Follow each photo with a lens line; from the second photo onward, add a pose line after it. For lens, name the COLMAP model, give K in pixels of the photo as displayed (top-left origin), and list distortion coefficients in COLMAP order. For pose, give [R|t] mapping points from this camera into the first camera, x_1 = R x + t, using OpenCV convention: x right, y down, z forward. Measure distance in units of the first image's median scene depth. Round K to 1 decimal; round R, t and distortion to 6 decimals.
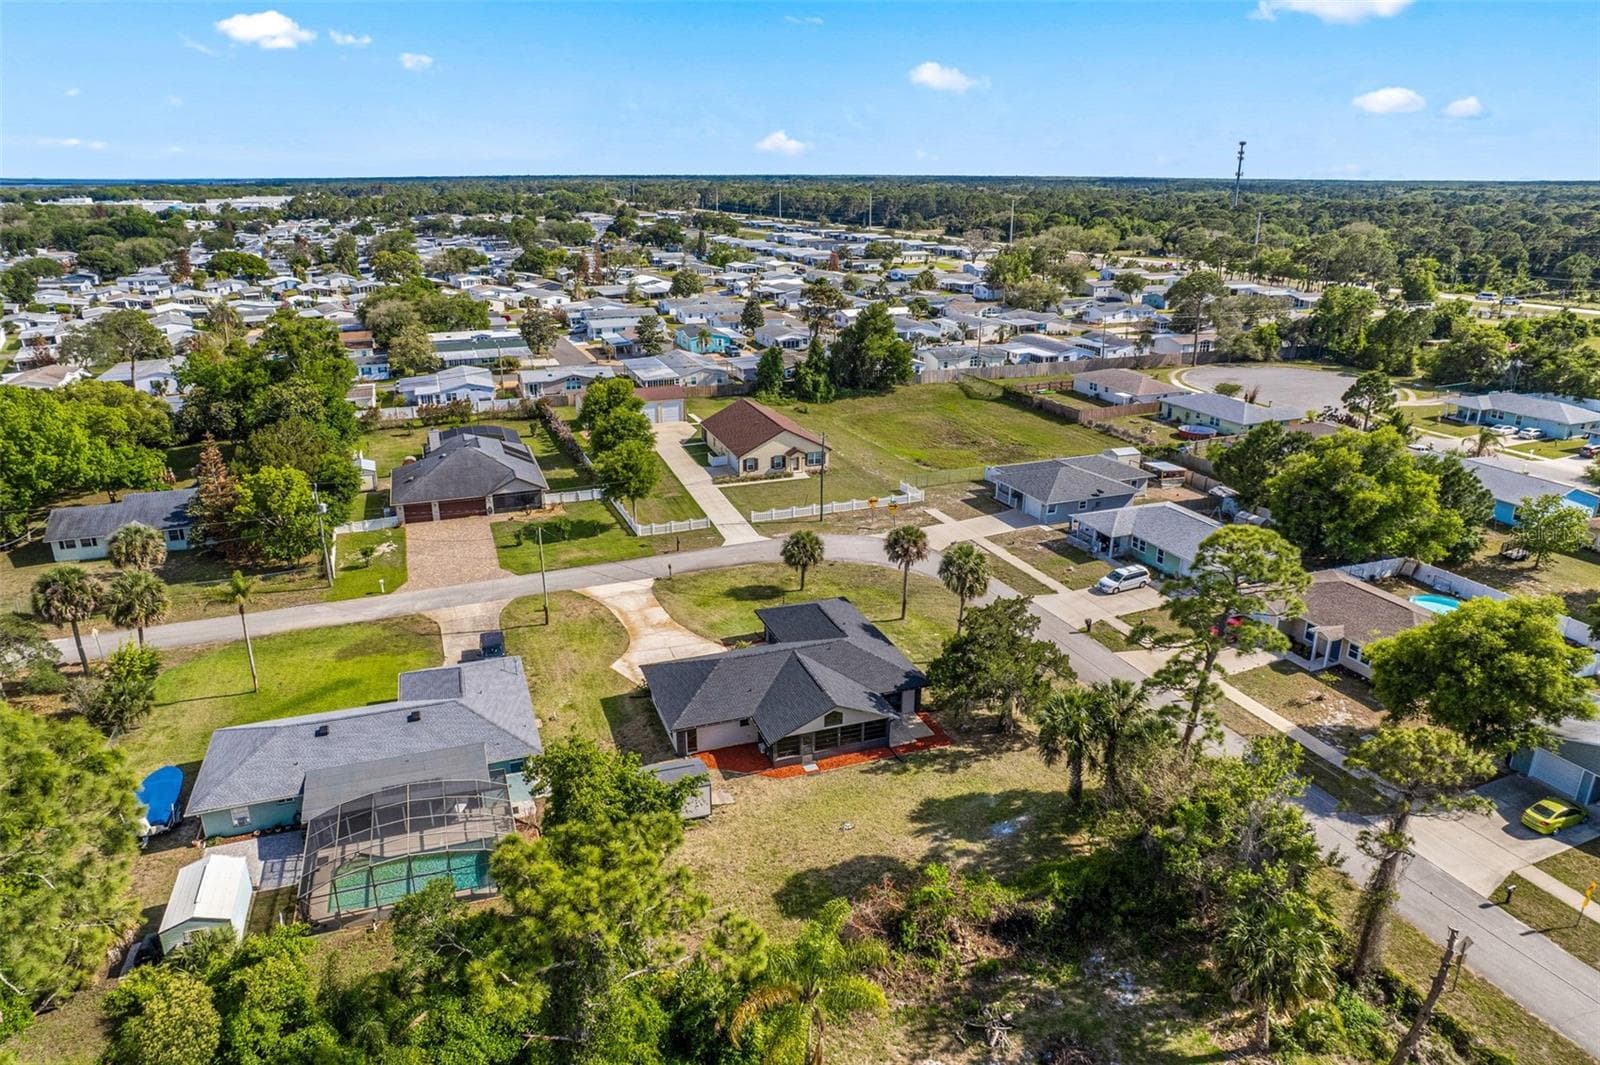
lens RADIAL K [[1026.3, 0, 800.0], [0, 1026.3, 532.5], [0, 0, 1]] dist [-0.057377, 0.050397]
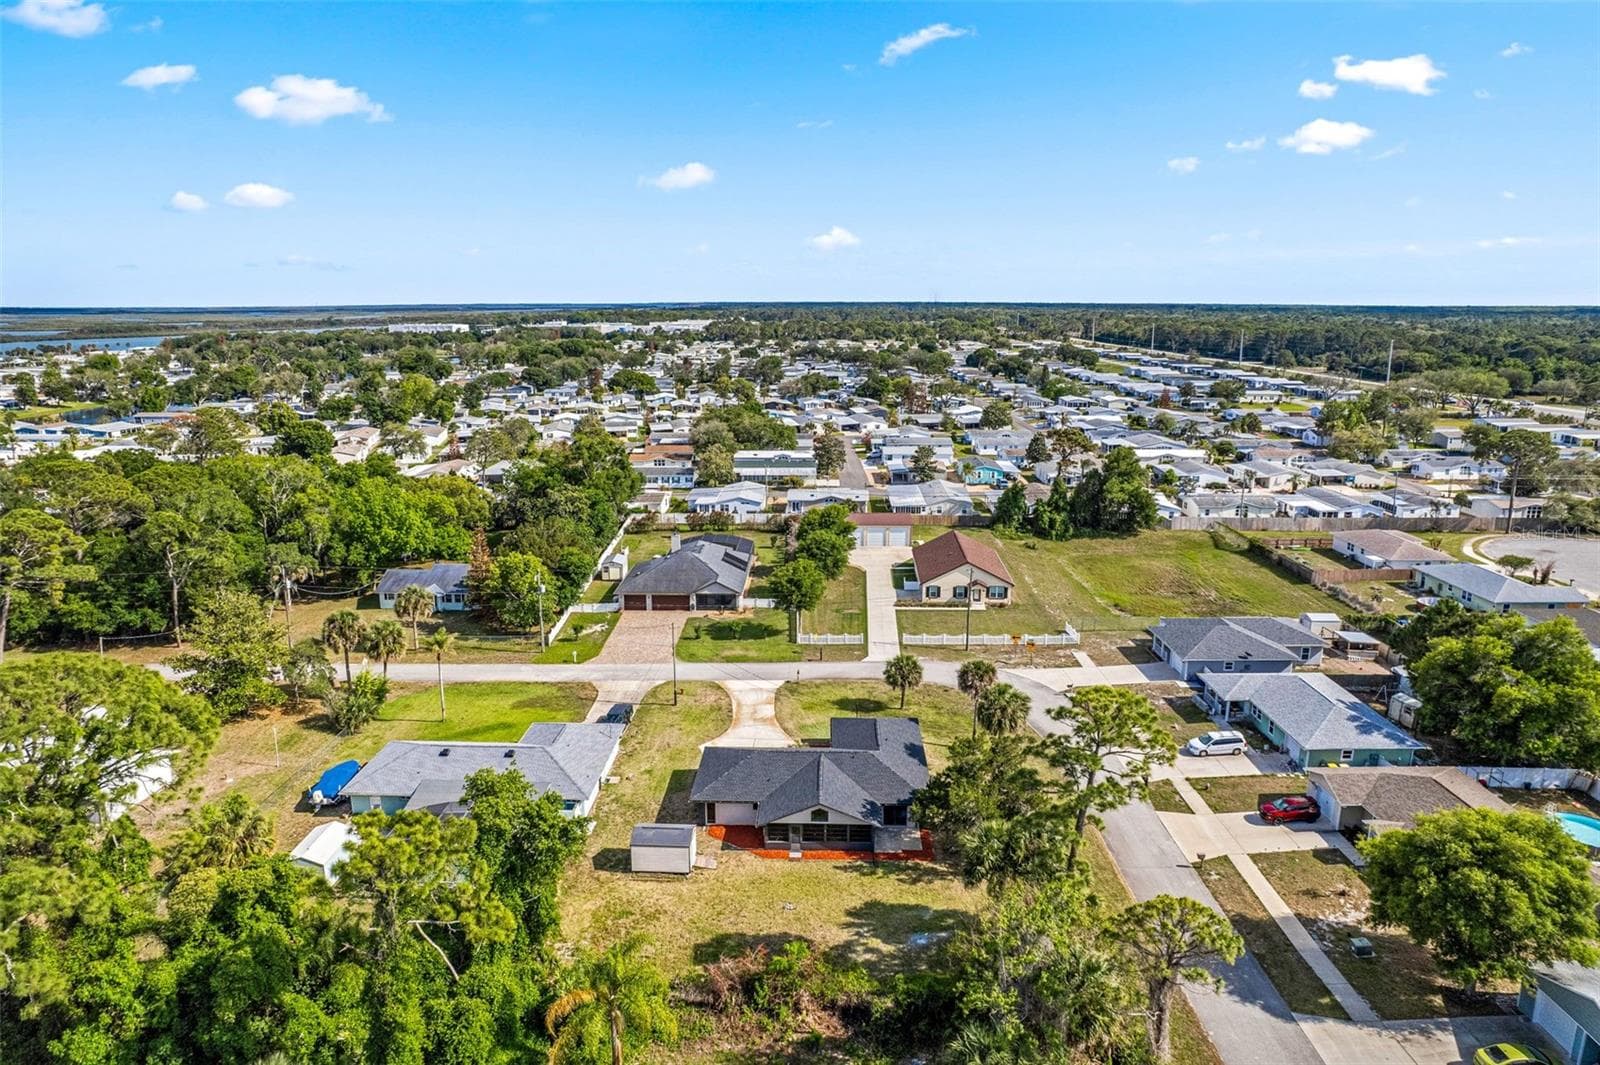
lens RADIAL K [[1026.3, 0, 800.0], [0, 1026.3, 532.5], [0, 0, 1]] dist [-0.057377, 0.050397]
pose [[0.928343, 0.081069, -0.362778, 0.204999], [-0.122387, 0.988176, -0.092361, -0.011104], [0.351001, 0.130142, 0.927287, -0.053276]]
